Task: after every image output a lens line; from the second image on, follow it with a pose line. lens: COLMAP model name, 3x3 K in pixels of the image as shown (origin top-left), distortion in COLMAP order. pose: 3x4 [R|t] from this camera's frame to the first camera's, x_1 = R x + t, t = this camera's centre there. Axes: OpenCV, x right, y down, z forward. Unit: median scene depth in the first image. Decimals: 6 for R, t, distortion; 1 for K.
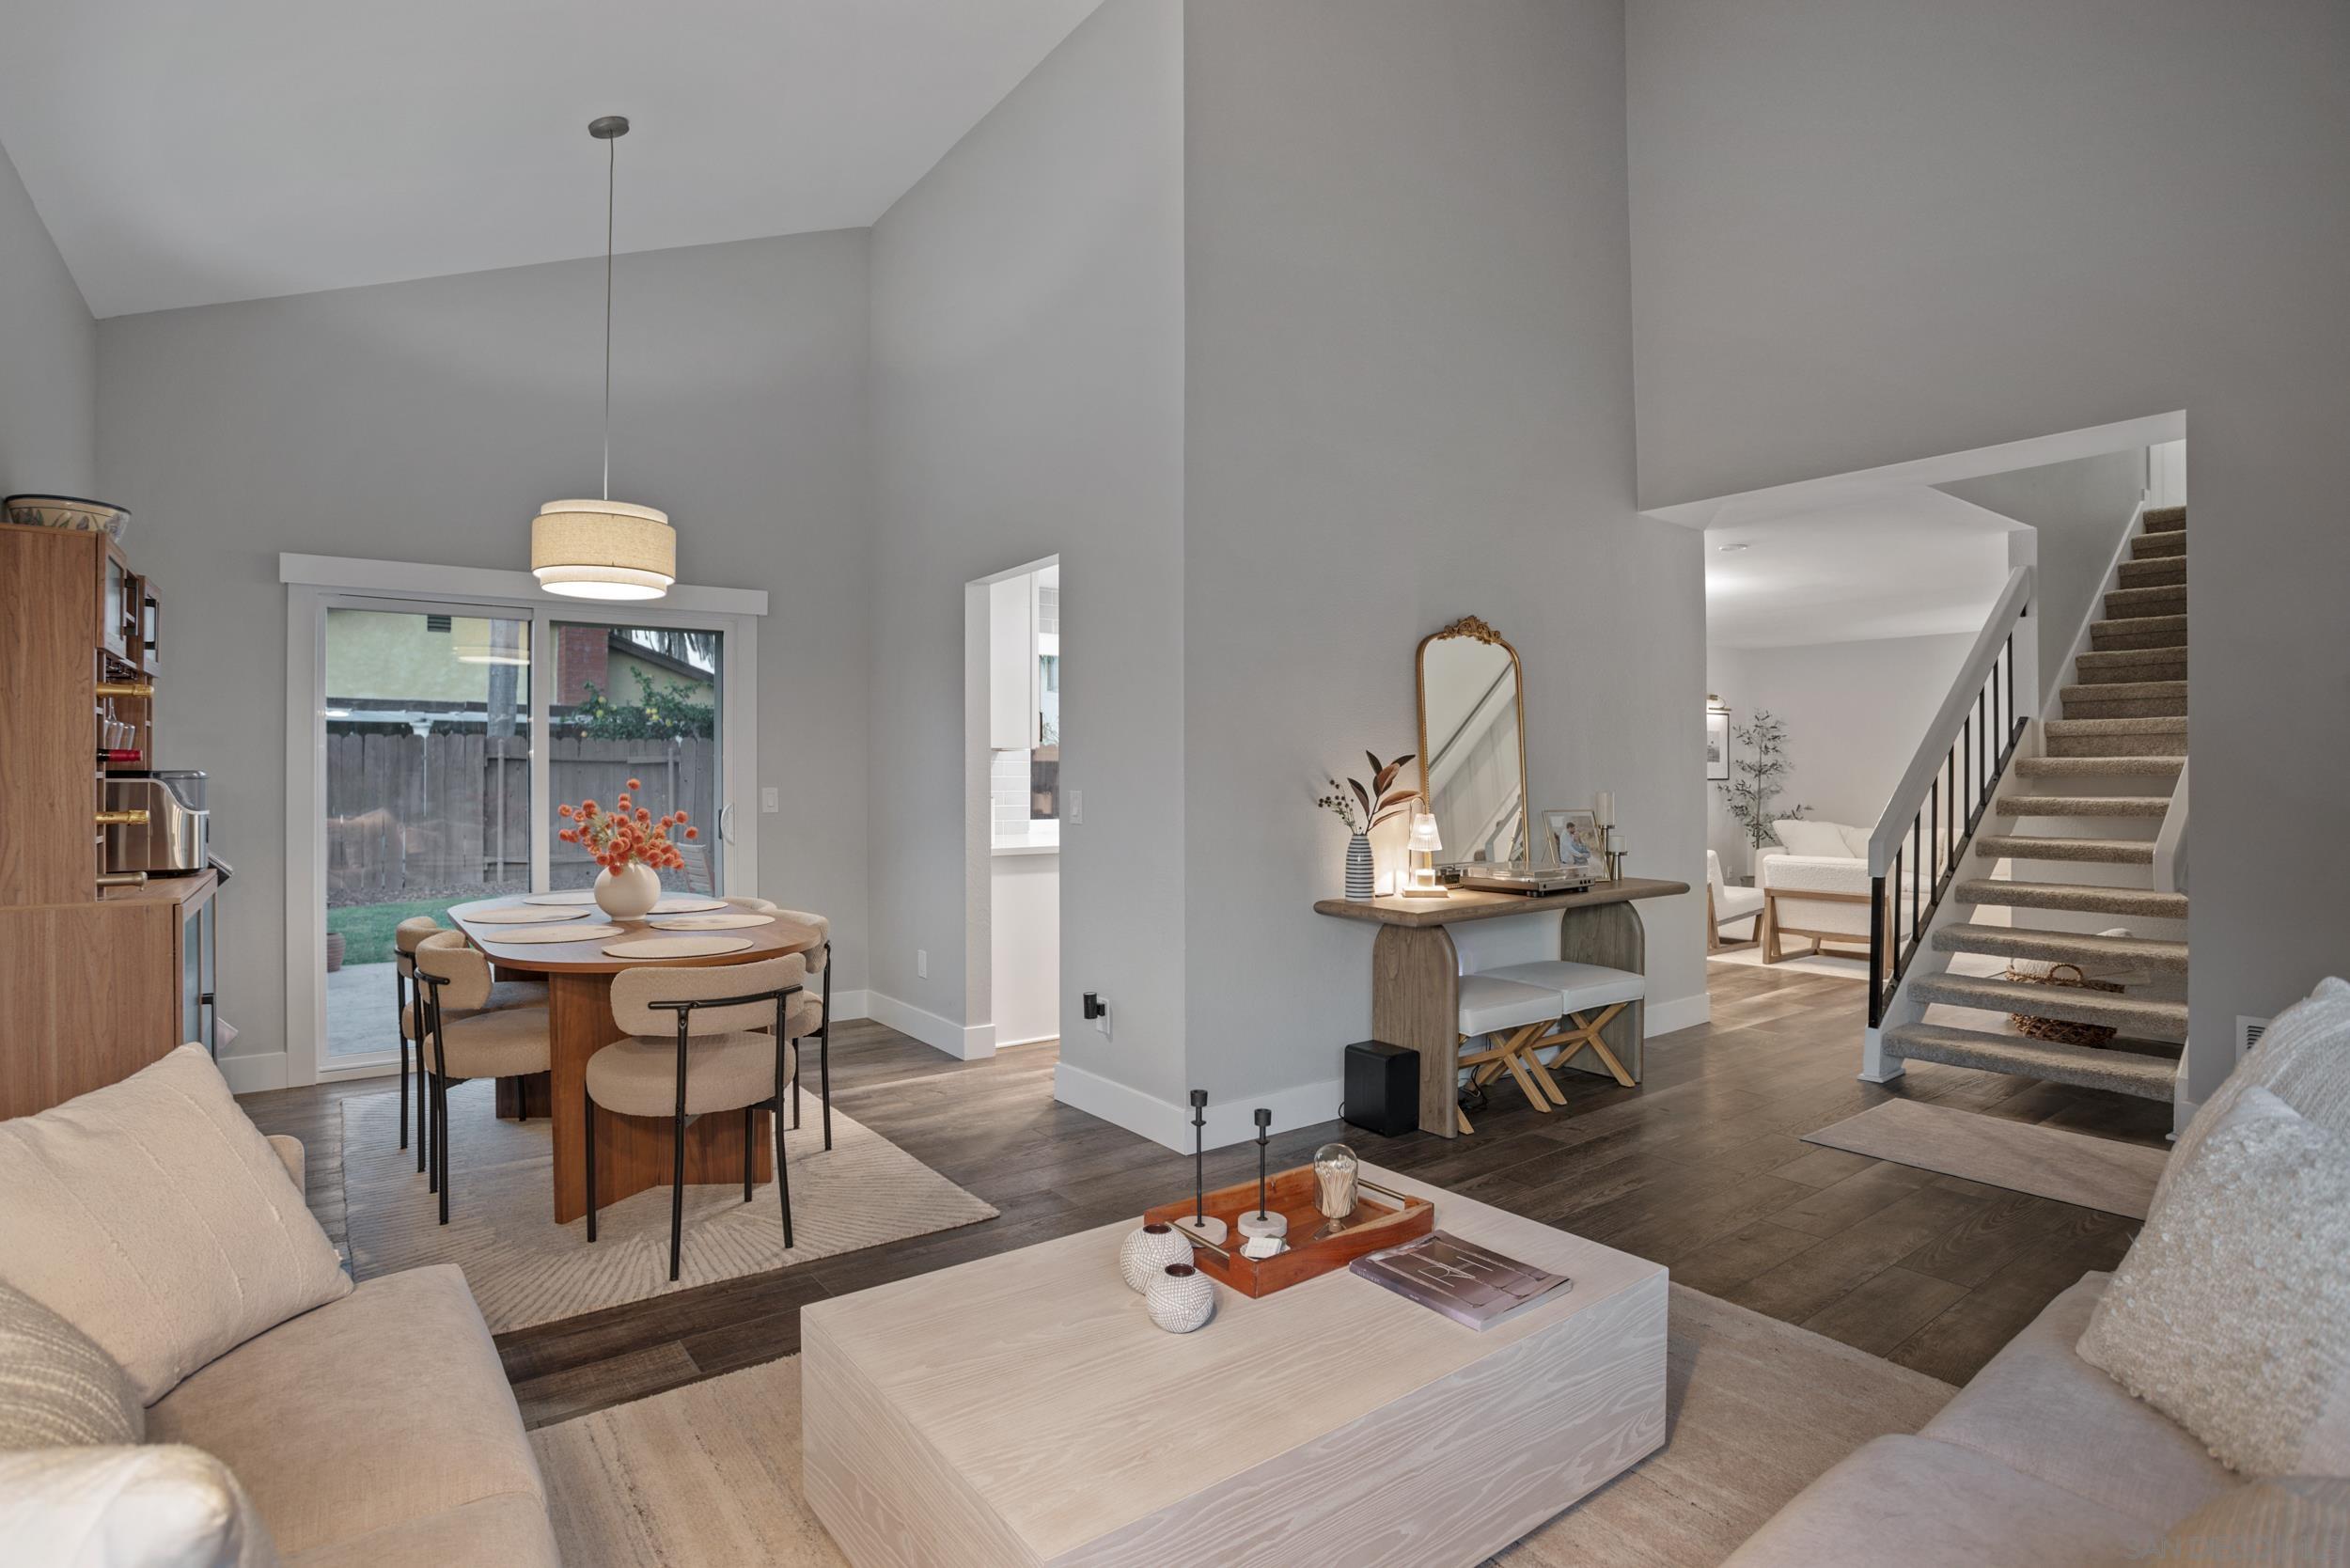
lens RADIAL K [[1170.2, 0, 1164.2], [0, 1170.2, 776.6], [0, 0, 1]] dist [-0.046438, 0.012091]
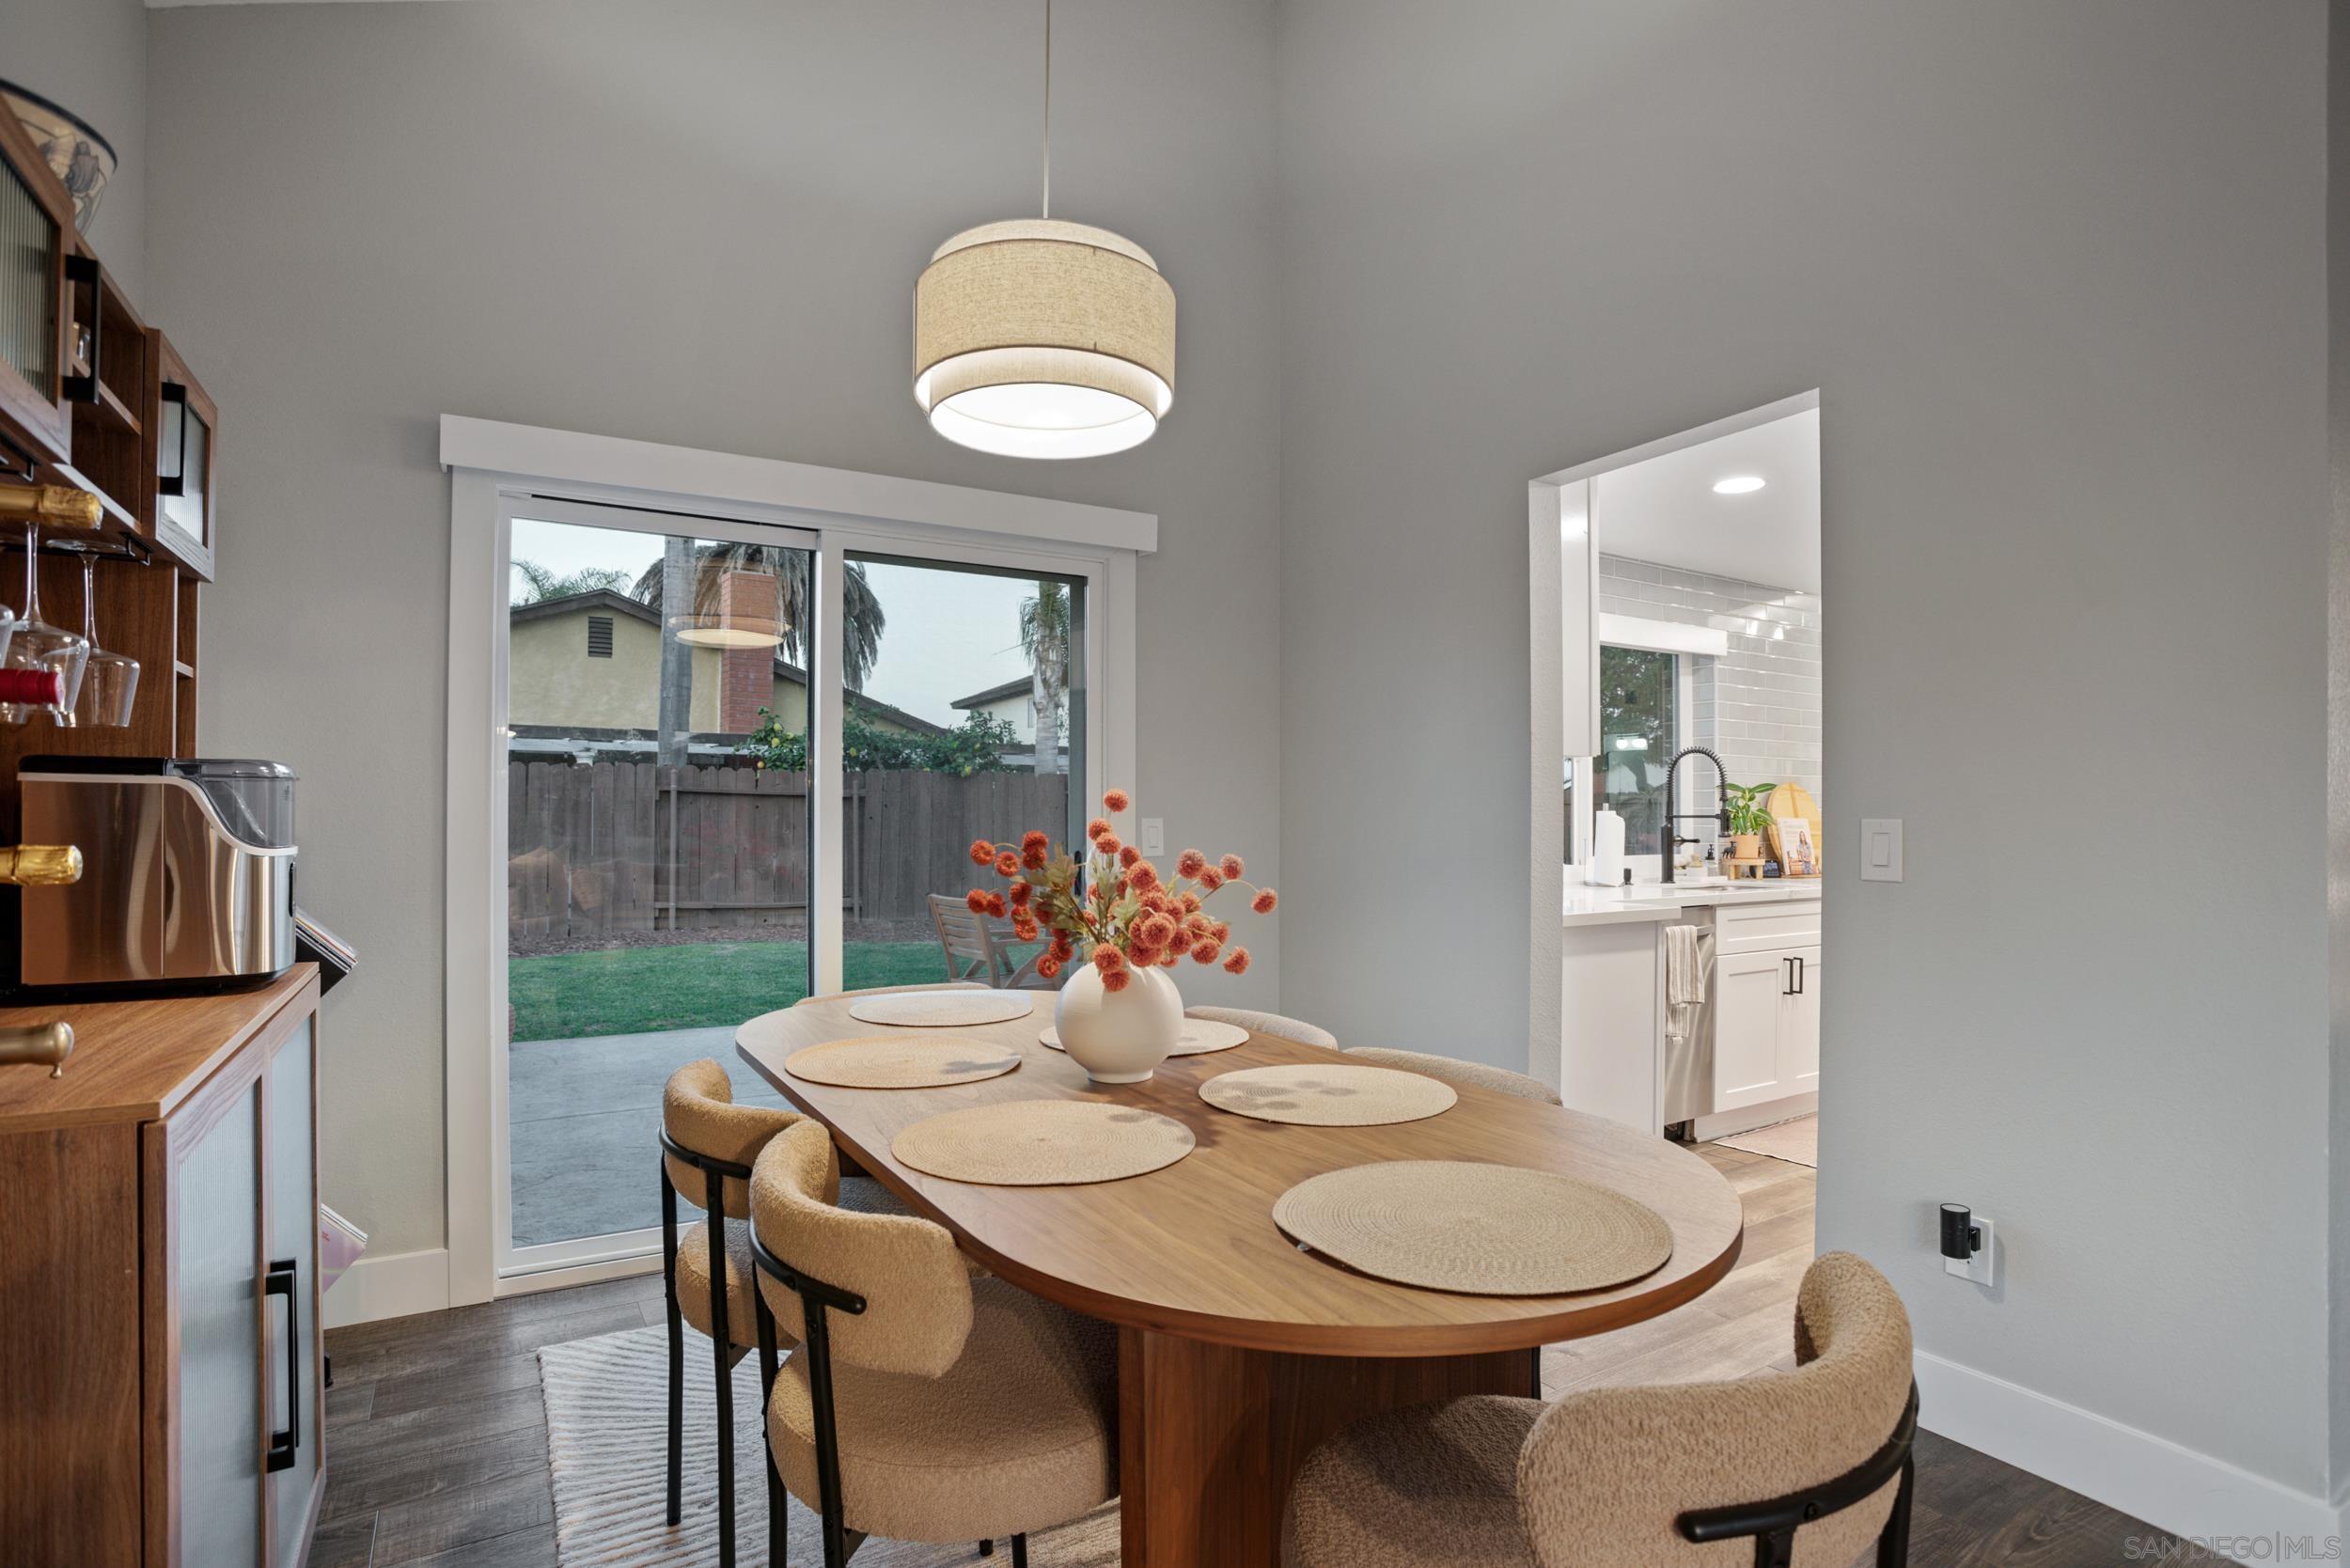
lens RADIAL K [[1170.2, 0, 1183.9], [0, 1170.2, 809.9], [0, 0, 1]] dist [-0.046438, 0.012091]
pose [[0.996642, 0.003091, -0.081825, -0.129403], [-0.003707, 0.999966, -0.007383, 0.004715], [0.081800, 0.007661, 0.996619, 0.167077]]
